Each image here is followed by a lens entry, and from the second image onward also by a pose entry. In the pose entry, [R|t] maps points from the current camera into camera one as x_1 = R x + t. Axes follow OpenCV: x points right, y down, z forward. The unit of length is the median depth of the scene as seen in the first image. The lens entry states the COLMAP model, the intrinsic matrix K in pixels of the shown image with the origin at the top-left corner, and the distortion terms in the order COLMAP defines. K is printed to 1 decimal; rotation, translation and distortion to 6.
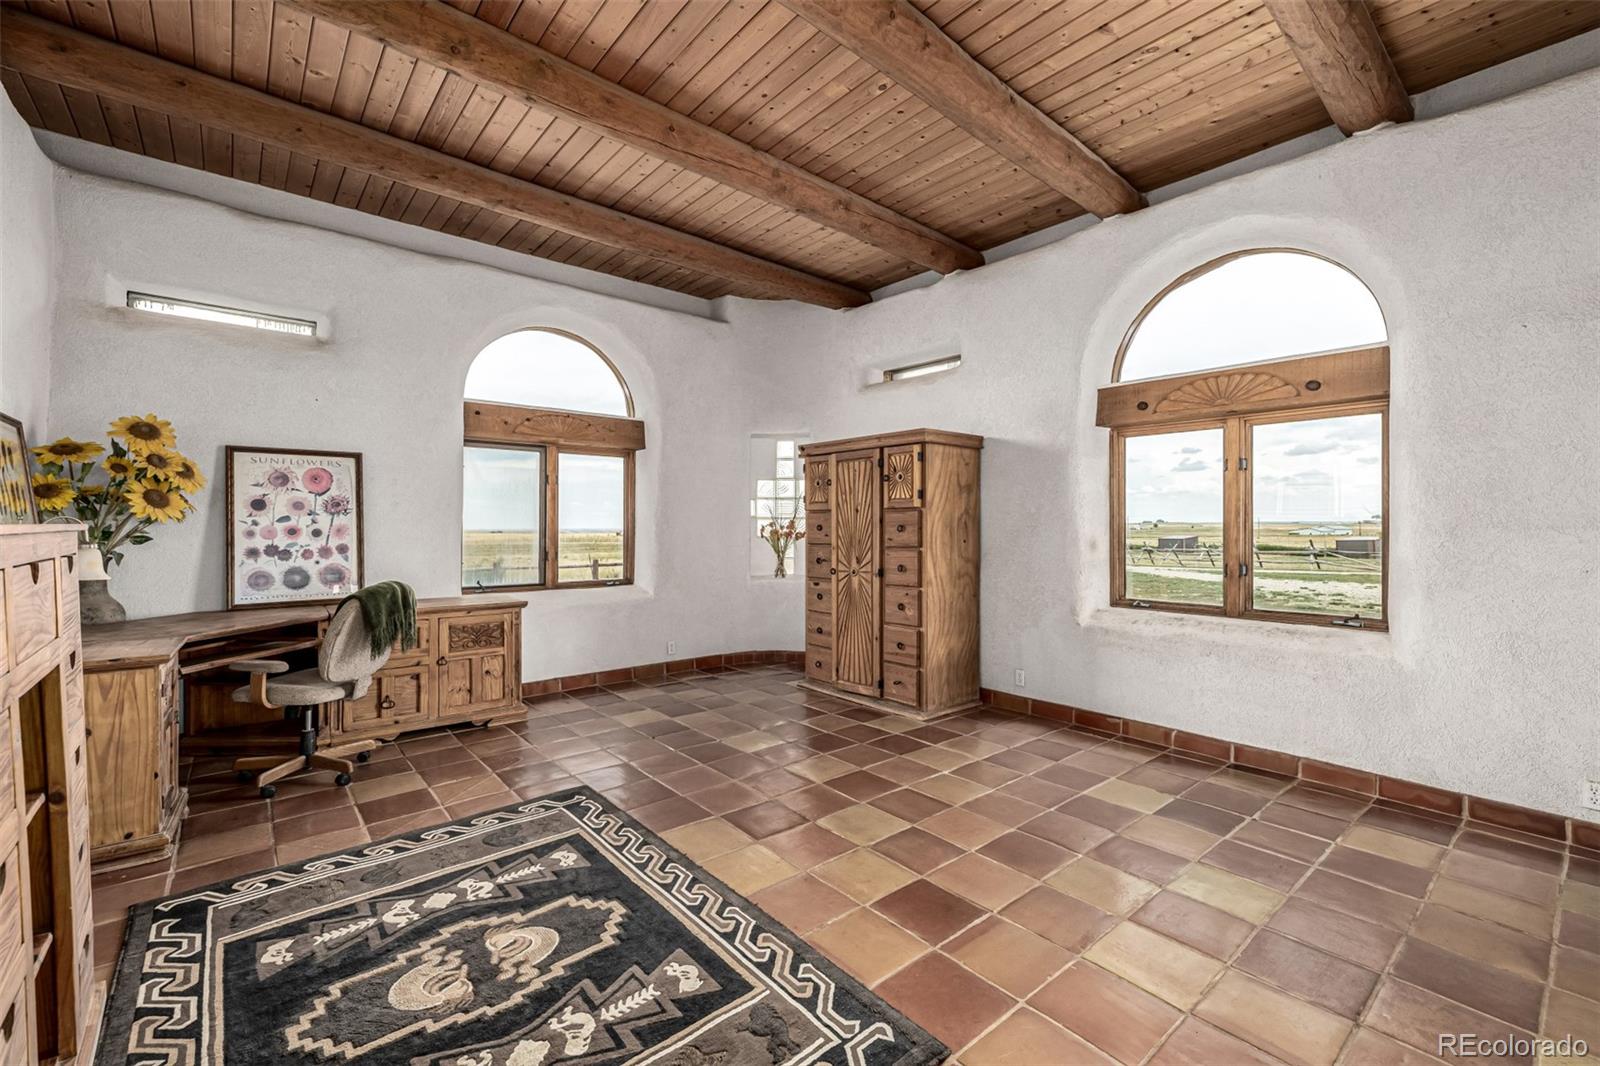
lens RADIAL K [[673.0, 0, 801.1], [0, 673.0, 531.6], [0, 0, 1]] dist [0.000444, 0.000077]
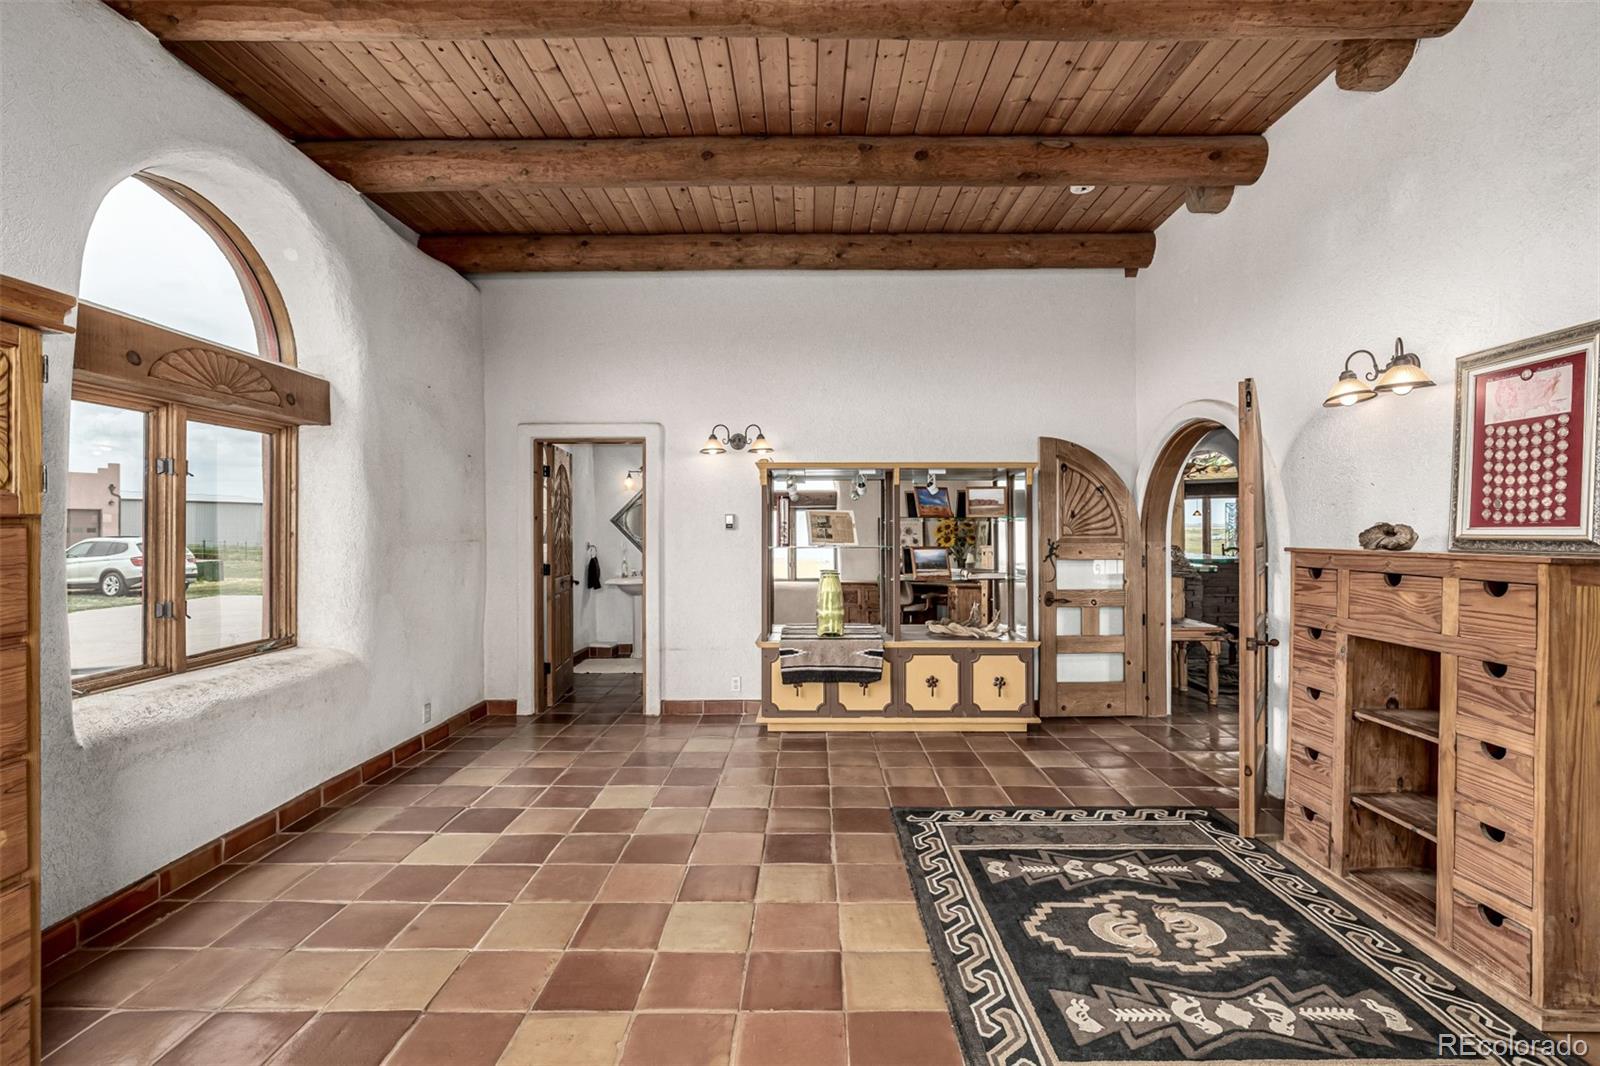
lens RADIAL K [[714.8, 0, 803.0], [0, 714.8, 538.0], [0, 0, 1]] dist [0.000826, 0.000033]
pose [[-0.755696, -0.011256, 0.654826, -0.725165], [0.008240, 0.999610, 0.026691, -0.072203], [-0.654870, 0.025566, -0.755309, 2.057342]]
